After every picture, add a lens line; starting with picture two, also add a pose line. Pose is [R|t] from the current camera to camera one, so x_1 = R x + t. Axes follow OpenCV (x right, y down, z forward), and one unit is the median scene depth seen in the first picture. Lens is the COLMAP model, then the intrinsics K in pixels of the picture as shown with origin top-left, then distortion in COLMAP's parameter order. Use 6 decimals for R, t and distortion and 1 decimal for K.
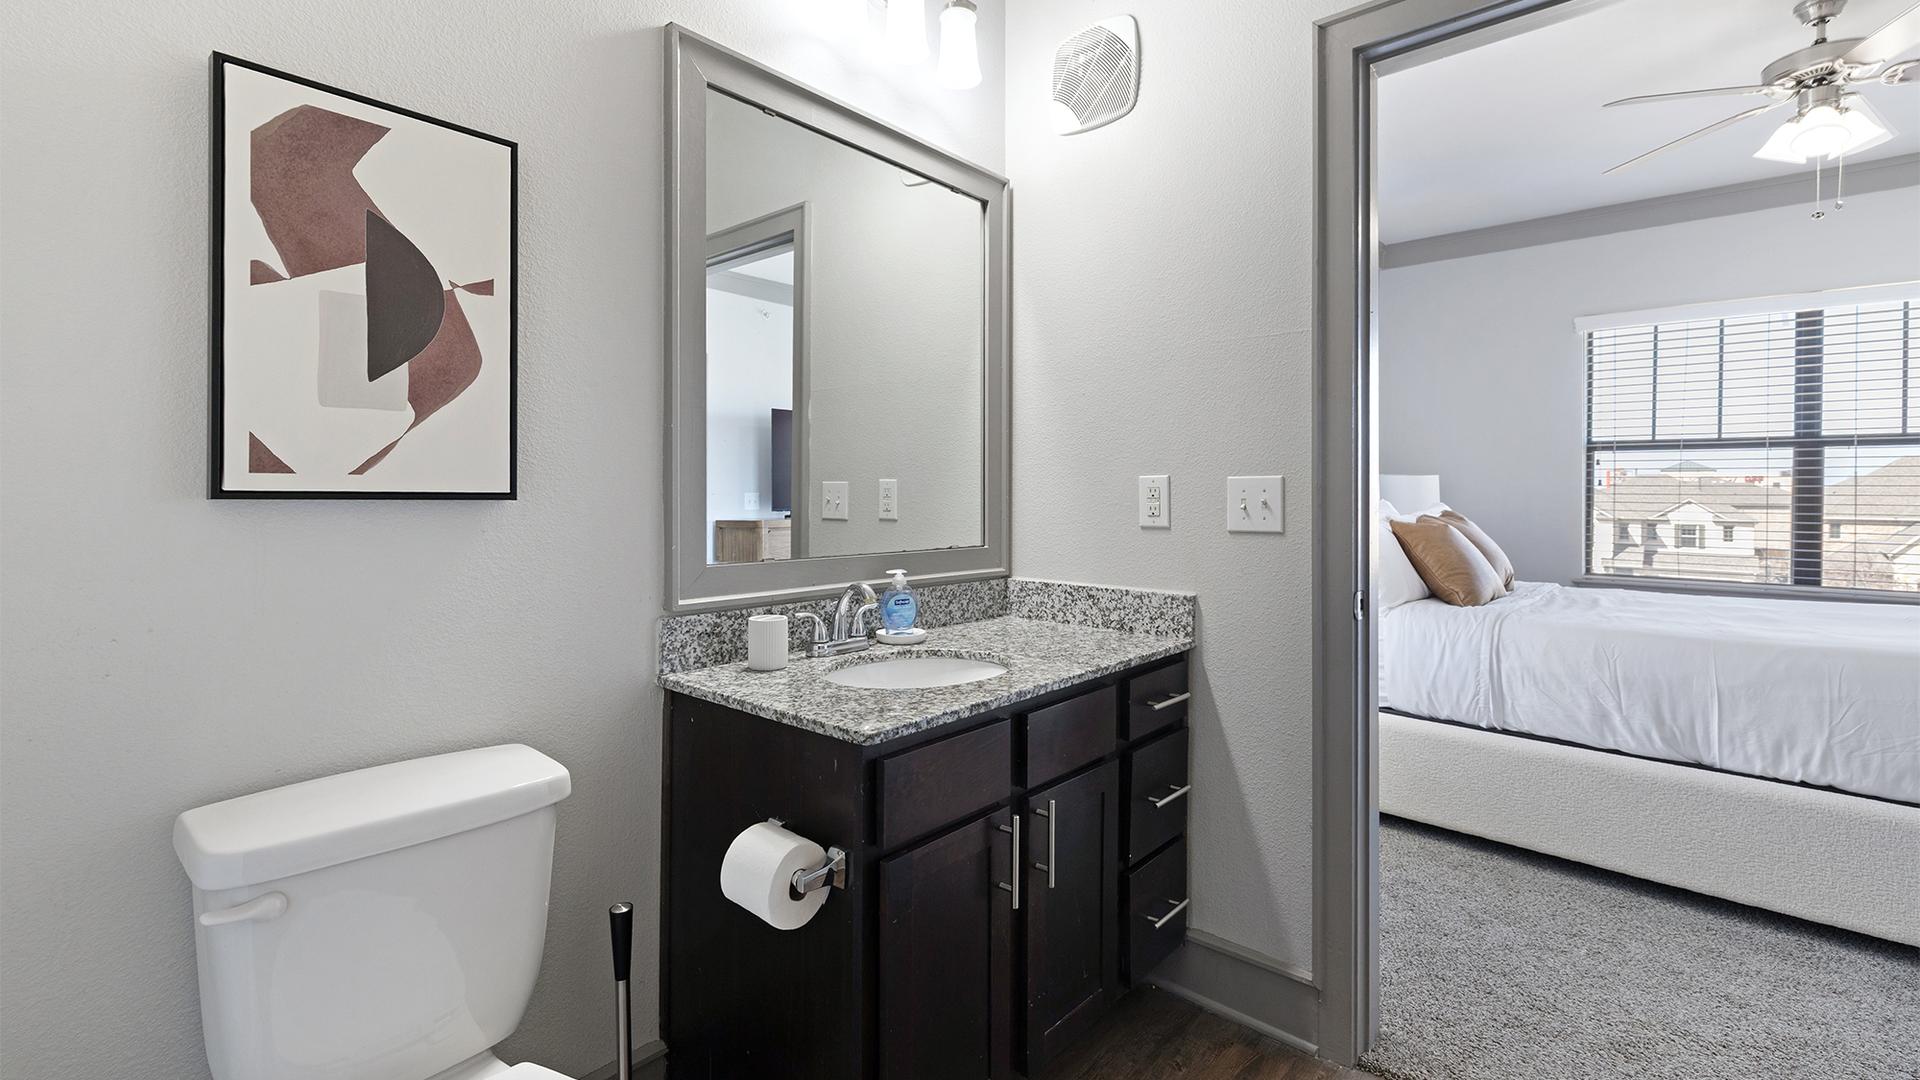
lens RADIAL K [[840.7, 0, 926.9], [0, 840.7, 516.2], [0, 0, 1]] dist [-0.015764, -0.000445]
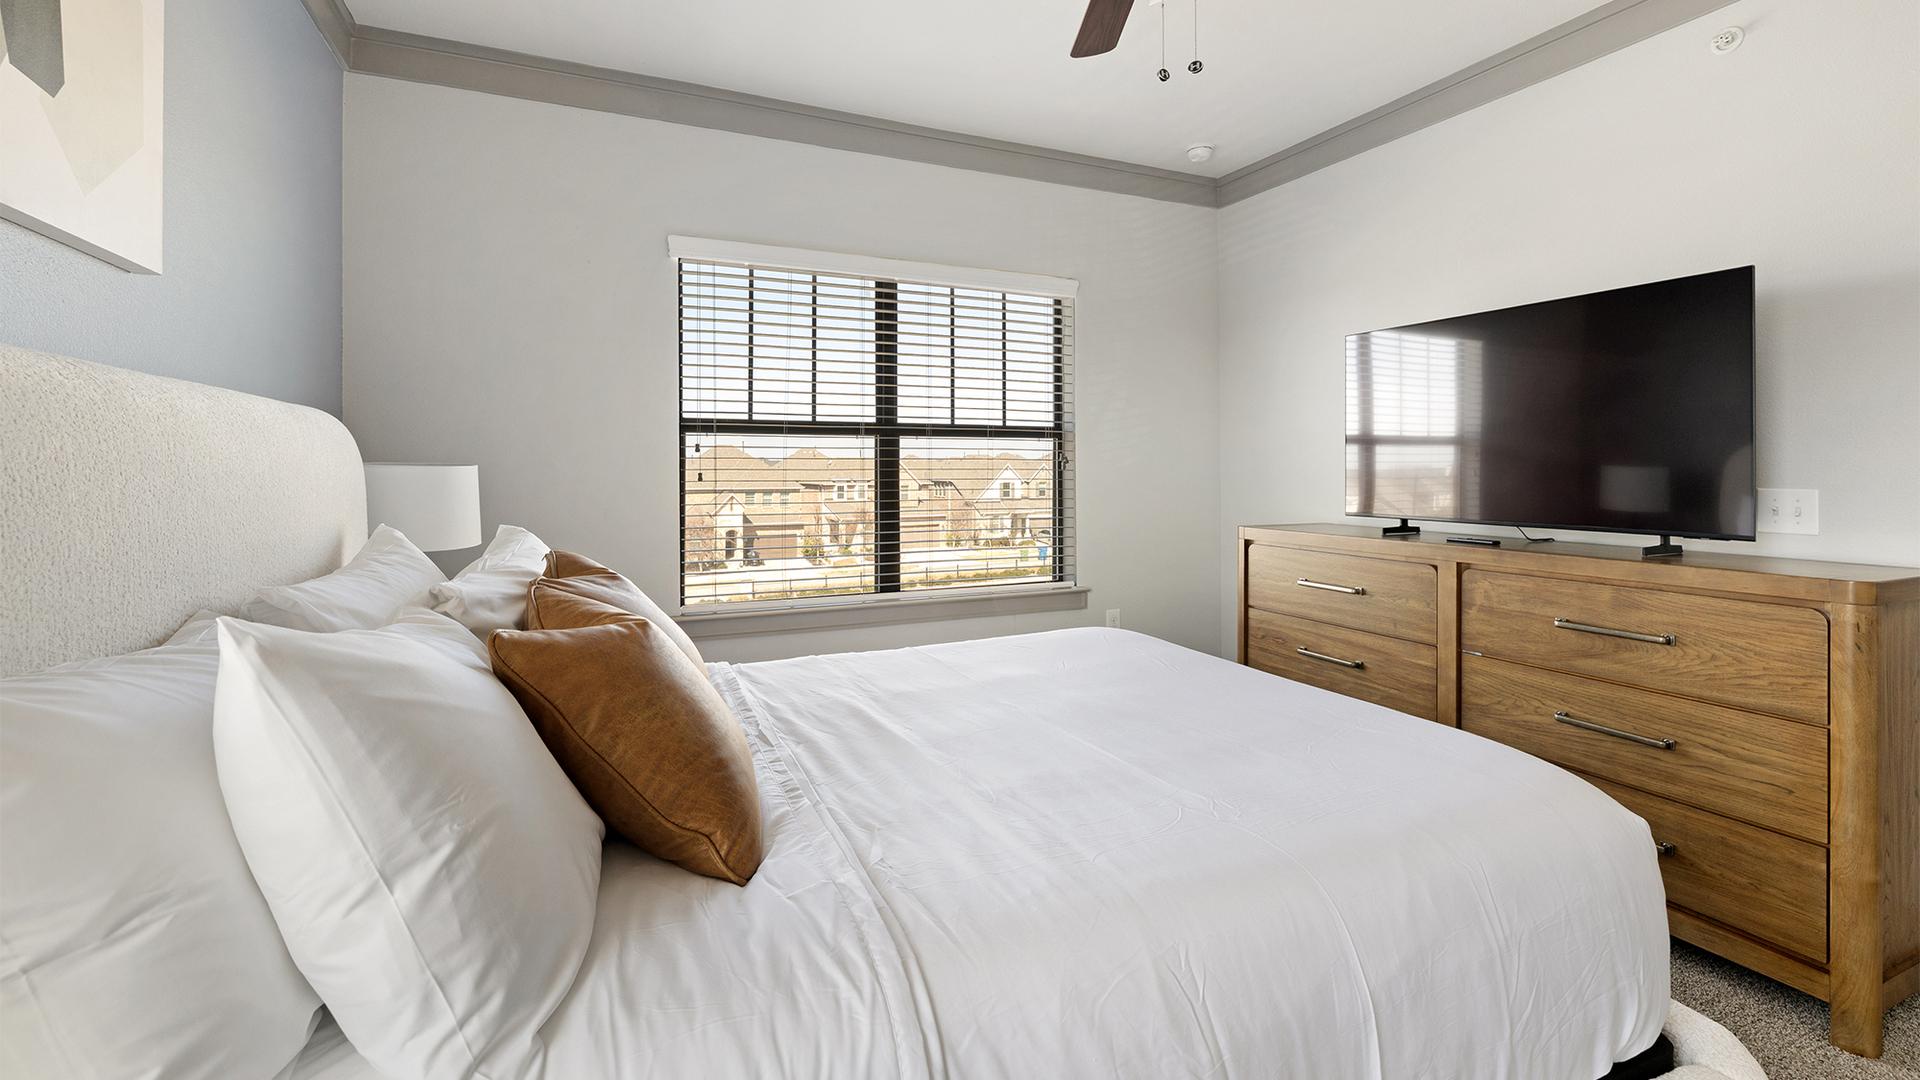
lens RADIAL K [[817.8, 0, 966.3], [0, 817.8, 507.4], [0, 0, 1]] dist [-0.000331, 0.000177]
pose [[0.377114, -0.051638, 0.924726, 0.279791], [0.028159, 0.998622, 0.044281, -0.043074], [-0.925739, 0.009341, 0.378048, 0.587421]]
